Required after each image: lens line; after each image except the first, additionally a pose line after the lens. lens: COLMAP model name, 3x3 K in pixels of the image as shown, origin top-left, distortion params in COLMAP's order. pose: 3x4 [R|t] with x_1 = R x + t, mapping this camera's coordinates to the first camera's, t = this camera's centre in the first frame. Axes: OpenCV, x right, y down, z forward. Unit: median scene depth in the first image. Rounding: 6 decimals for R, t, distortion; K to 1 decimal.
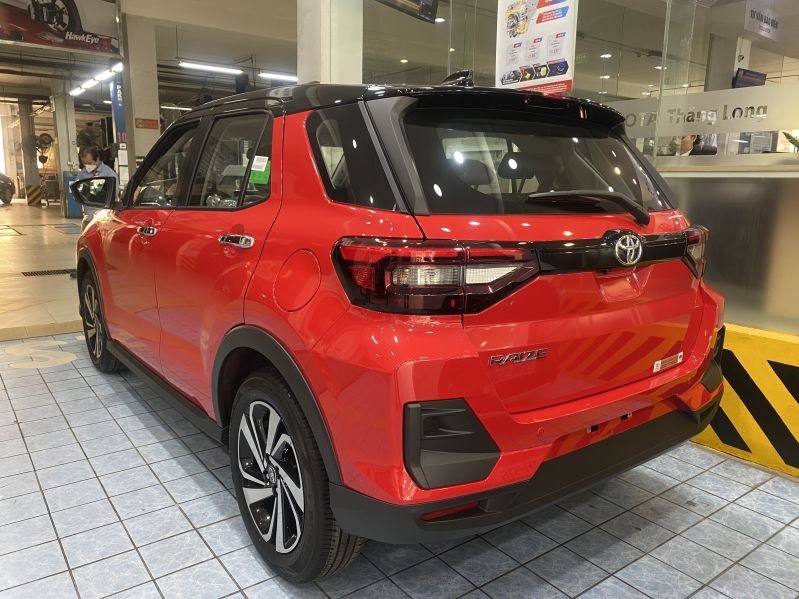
lens RADIAL K [[619.6, 0, 399.5], [0, 619.6, 299.5], [0, 0, 1]] dist [0.006029, -0.008442]
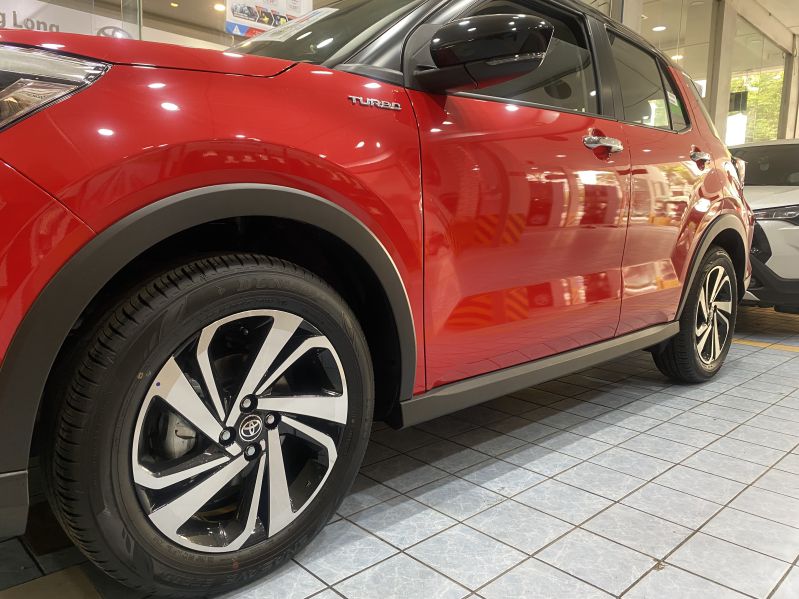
lens RADIAL K [[612.0, 0, 398.3], [0, 612.0, 298.0], [0, 0, 1]] dist [0.006537, -0.007105]
pose [[-0.129076, -0.145415, 0.980915, -0.857322], [0.165220, 0.972209, 0.165866, -0.070392], [-0.977774, 0.183476, -0.101463, 1.035323]]
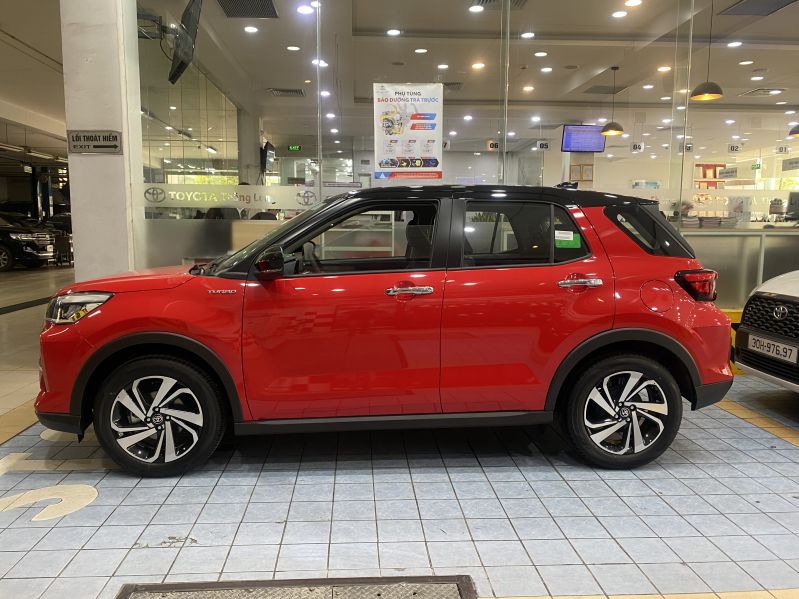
lens RADIAL K [[600.2, 0, 399.5], [0, 600.2, 311.6], [0, 0, 1]] dist [0.008159, -0.001869]
pose [[0.534903, -0.124726, 0.835657, -1.052581], [0.163043, 0.985692, 0.042757, -0.093703], [-0.829033, 0.113377, 0.547586, 0.312470]]
